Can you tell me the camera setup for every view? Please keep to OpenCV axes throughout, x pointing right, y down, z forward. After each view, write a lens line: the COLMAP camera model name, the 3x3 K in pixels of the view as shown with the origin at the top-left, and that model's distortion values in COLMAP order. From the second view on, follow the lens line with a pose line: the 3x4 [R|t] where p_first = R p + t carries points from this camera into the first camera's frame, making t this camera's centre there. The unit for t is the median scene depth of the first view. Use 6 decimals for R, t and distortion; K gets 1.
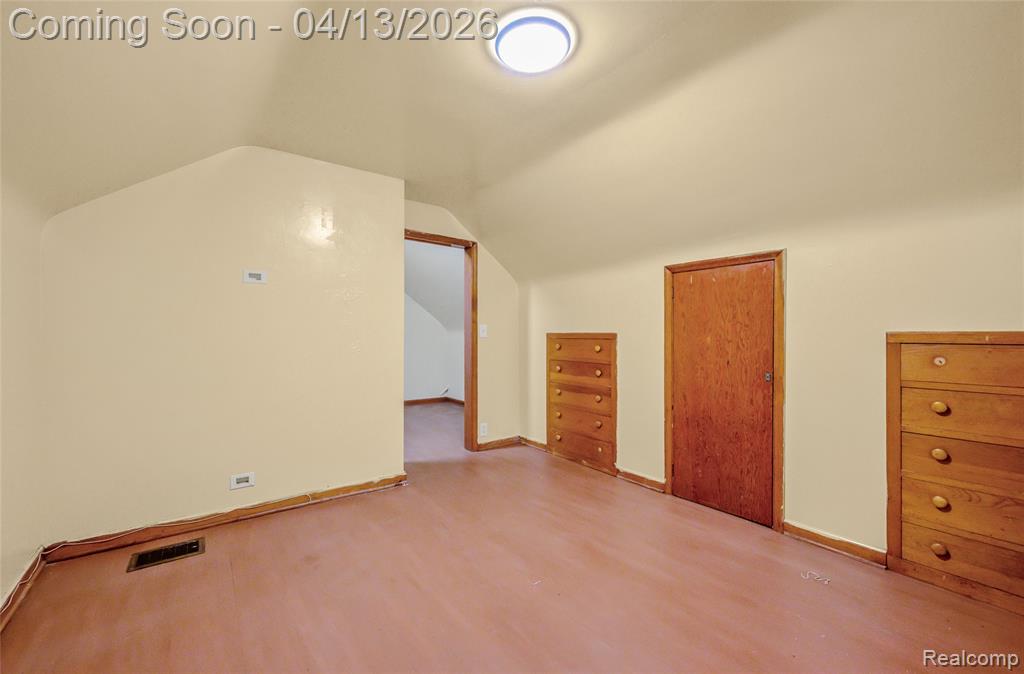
lens RADIAL K [[413.2, 0, 510.9], [0, 413.2, 339.2], [0, 0, 1]] dist [-0.001592, -0.000696]
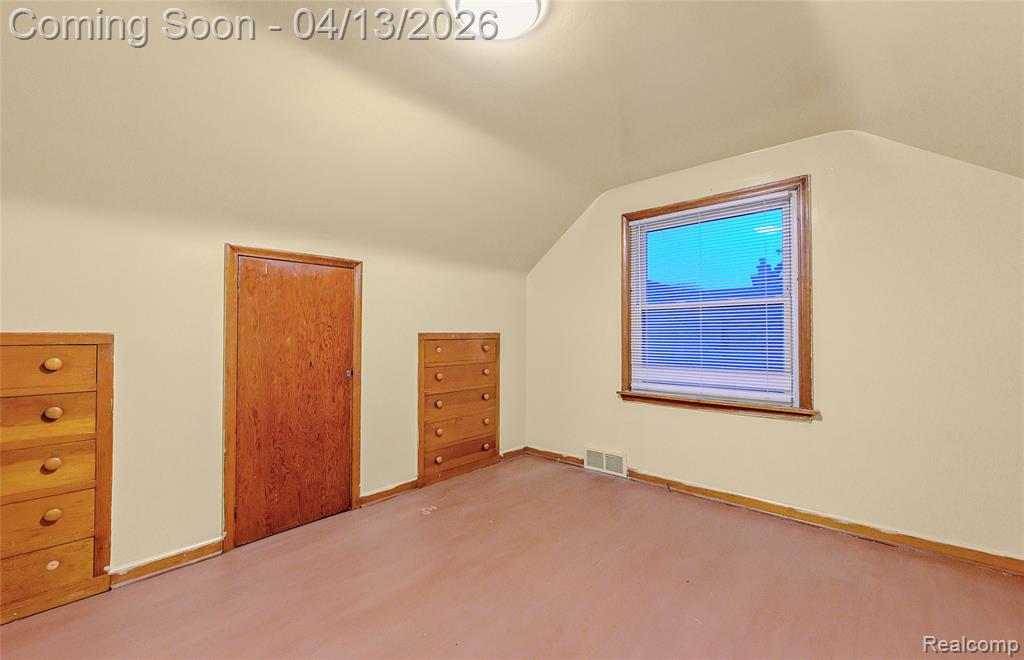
lens RADIAL K [[420.6, 0, 515.8], [0, 420.6, 325.7], [0, 0, 1]] dist [-0.004460, -0.000434]
pose [[-0.192563, 0.014474, 0.981178, -0.516613], [0.011260, 0.999858, -0.012539, -0.014891], [-0.981220, 0.008634, -0.192698, 0.709759]]
